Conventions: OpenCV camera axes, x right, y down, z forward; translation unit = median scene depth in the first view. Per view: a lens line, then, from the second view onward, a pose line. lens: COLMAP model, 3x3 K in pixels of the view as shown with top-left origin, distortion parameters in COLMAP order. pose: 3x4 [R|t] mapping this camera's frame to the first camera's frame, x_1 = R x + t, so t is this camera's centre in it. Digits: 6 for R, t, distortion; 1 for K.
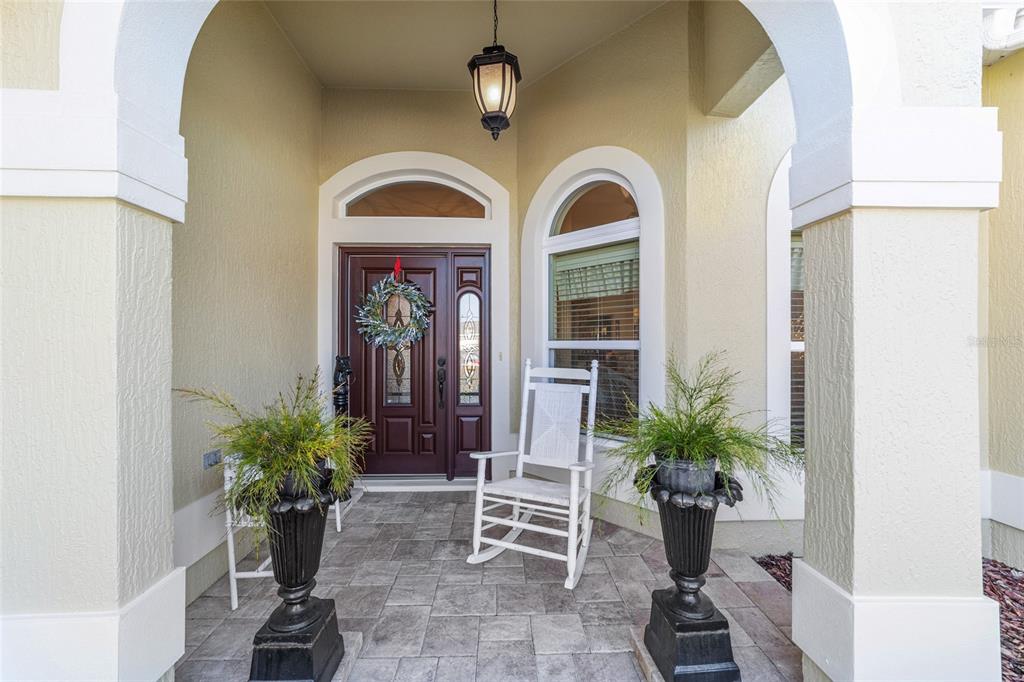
lens RADIAL K [[393.1, 0, 512.0], [0, 393.1, 341.0], [0, 0, 1]] dist [-0.000083, 0.000245]
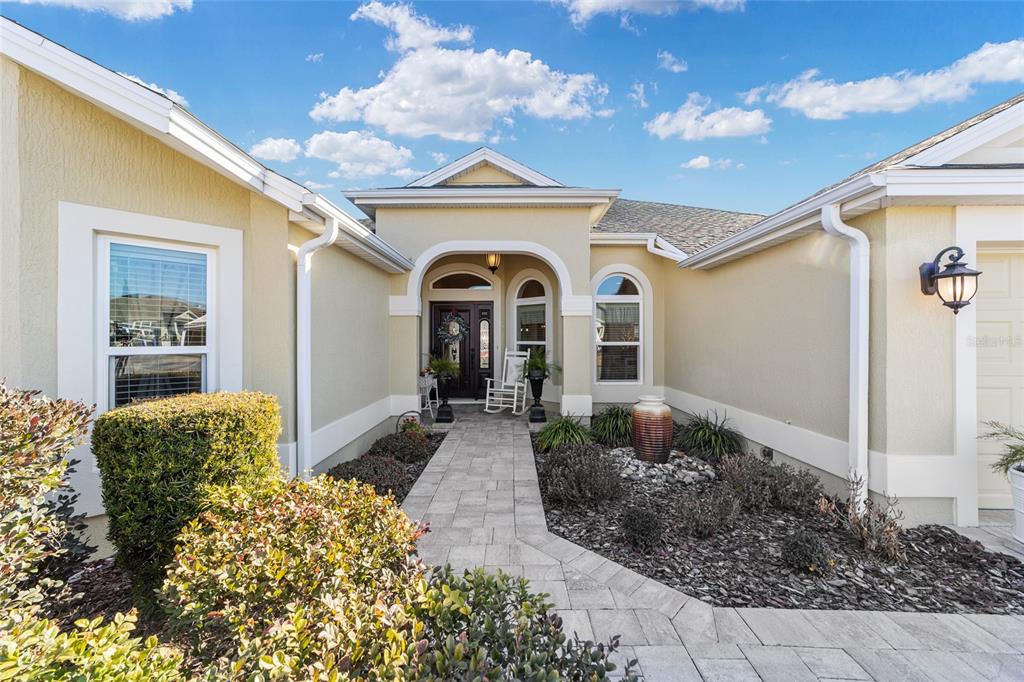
lens RADIAL K [[393.1, 0, 512.0], [0, 393.1, 341.0], [0, 0, 1]] dist [-0.000083, 0.000245]
pose [[0.999513, 0.001962, -0.031134, 0.132883], [-0.001867, 0.999994, 0.003072, -0.009059], [0.031140, -0.003013, 0.999510, -1.379179]]
